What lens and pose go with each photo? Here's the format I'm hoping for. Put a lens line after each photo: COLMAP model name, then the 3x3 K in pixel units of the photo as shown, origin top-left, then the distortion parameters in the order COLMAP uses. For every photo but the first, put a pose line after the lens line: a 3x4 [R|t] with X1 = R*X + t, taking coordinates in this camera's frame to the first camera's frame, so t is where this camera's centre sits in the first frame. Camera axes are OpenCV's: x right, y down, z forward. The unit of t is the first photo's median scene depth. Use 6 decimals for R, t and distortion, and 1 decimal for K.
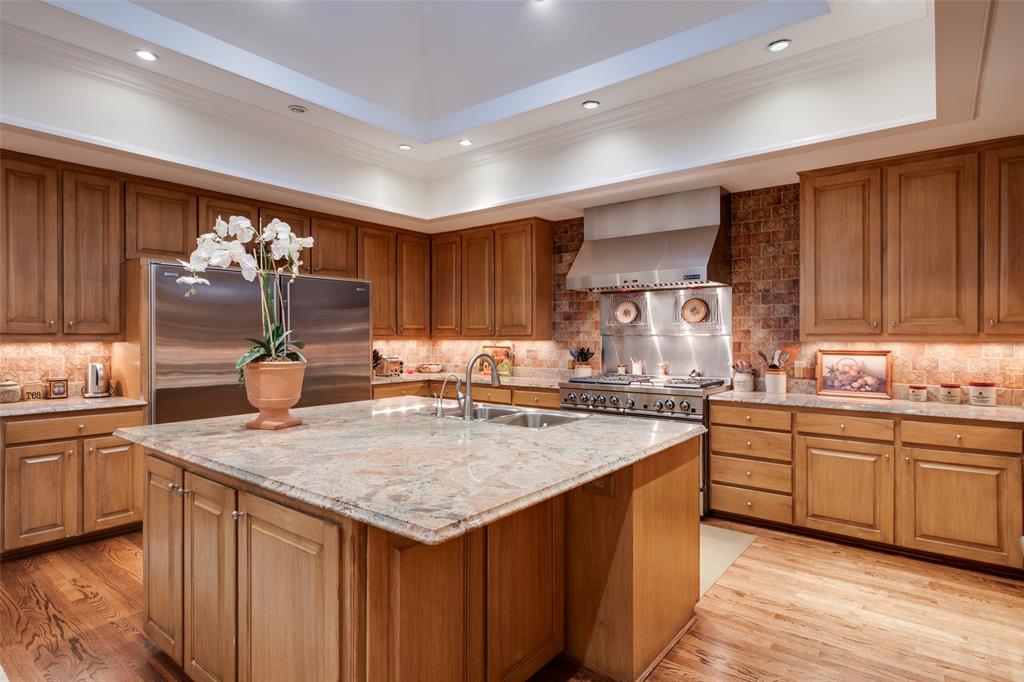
lens RADIAL K [[570.3, 0, 488.0], [0, 570.3, 337.1], [0, 0, 1]] dist [0.004974, -0.001631]
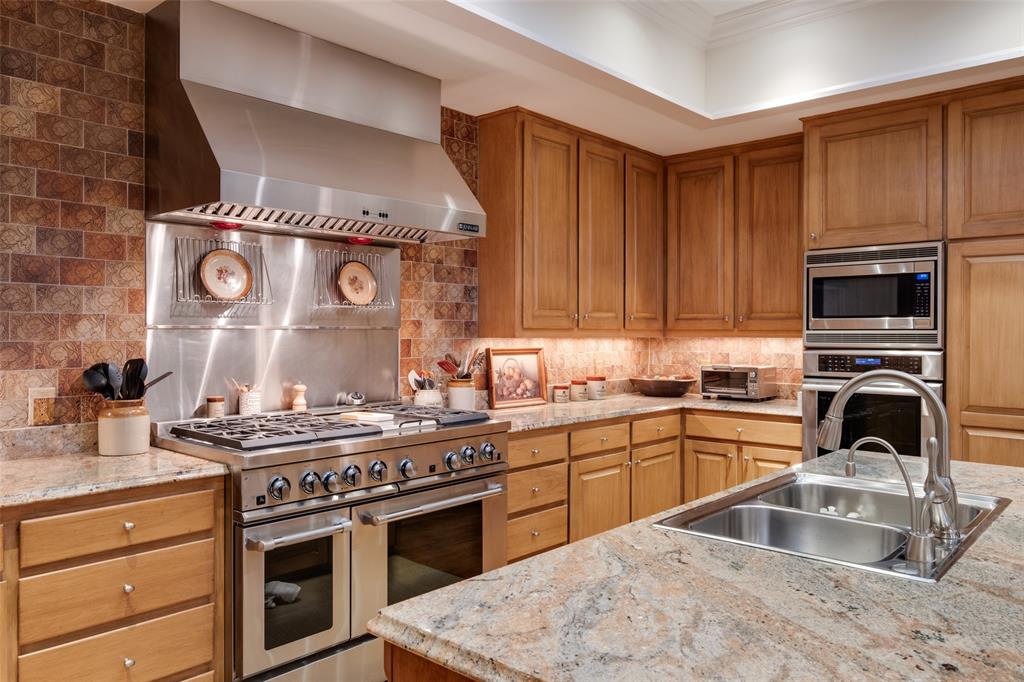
lens RADIAL K [[723.2, 0, 486.4], [0, 723.2, 335.7], [0, 0, 1]] dist [-0.006245, 0.001617]
pose [[0.056263, -0.004554, 0.998406, -0.343543], [-0.000673, 0.999989, 0.004599, 0.000590], [-0.998416, -0.000930, 0.056259, 0.893415]]
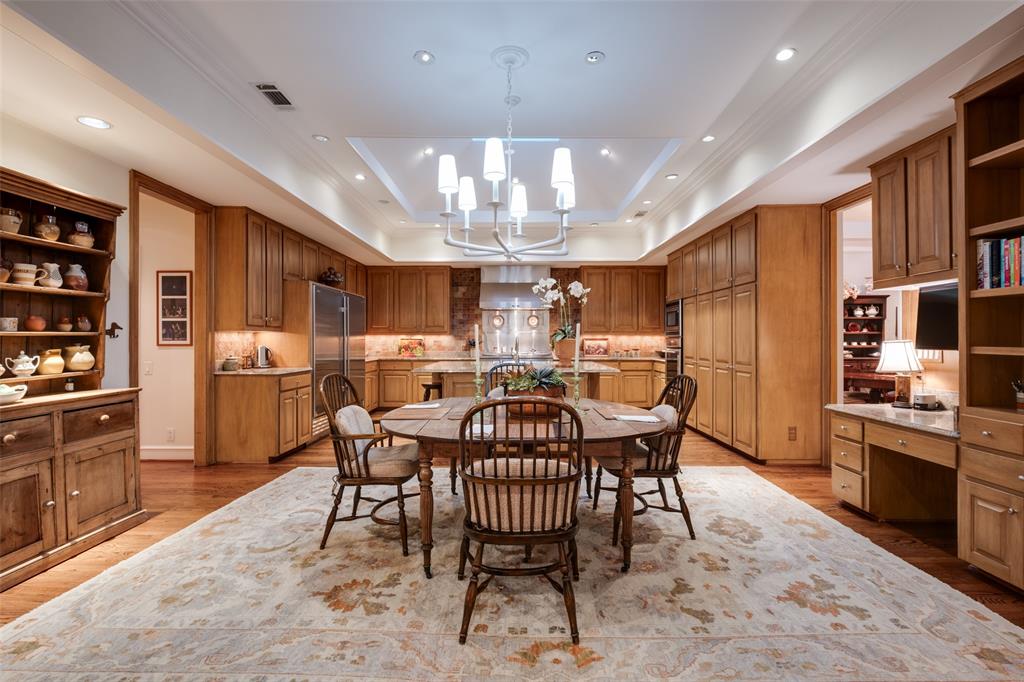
lens RADIAL K [[489.7, 0, 517.7], [0, 489.7, 341.1], [0, 0, 1]] dist [0.002497, 0.000217]
pose [[0.773844, -0.001675, 0.633374, -0.900054], [0.000044, 0.999997, 0.002591, 0.027261], [-0.633376, -0.001977, 0.773842, -0.407278]]
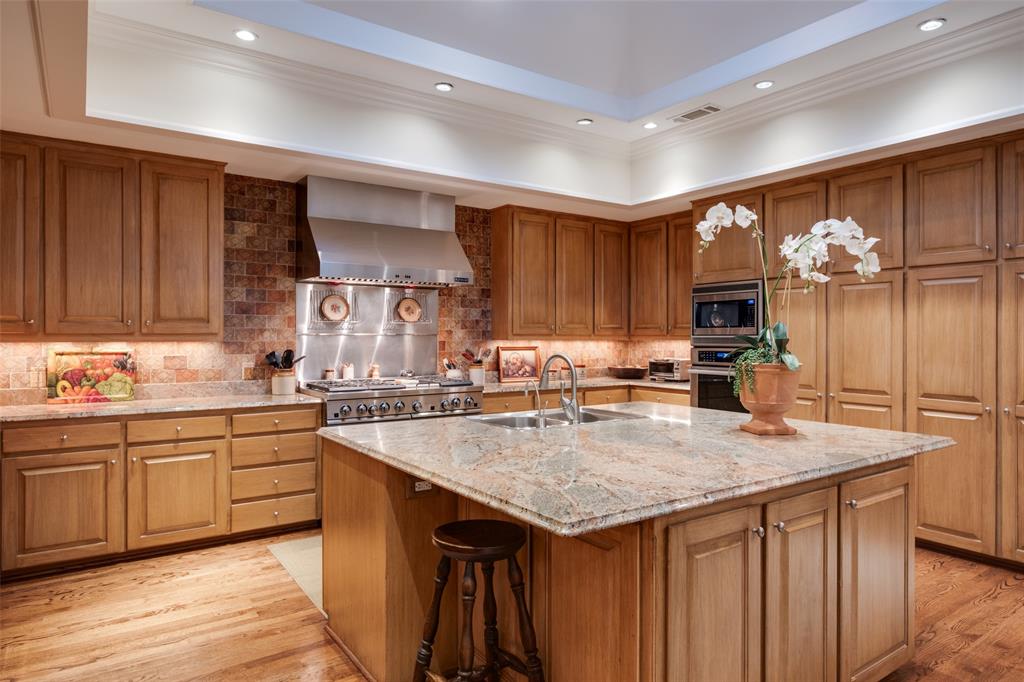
lens RADIAL K [[613.4, 0, 513.7], [0, 613.4, 335.5], [0, 0, 1]] dist [-0.008212, -0.000055]
pose [[0.266194, 0.001016, 0.963919, -0.668827], [-0.000422, 0.999999, -0.000938, -0.000961], [-0.963919, -0.000157, 0.266194, 0.573445]]
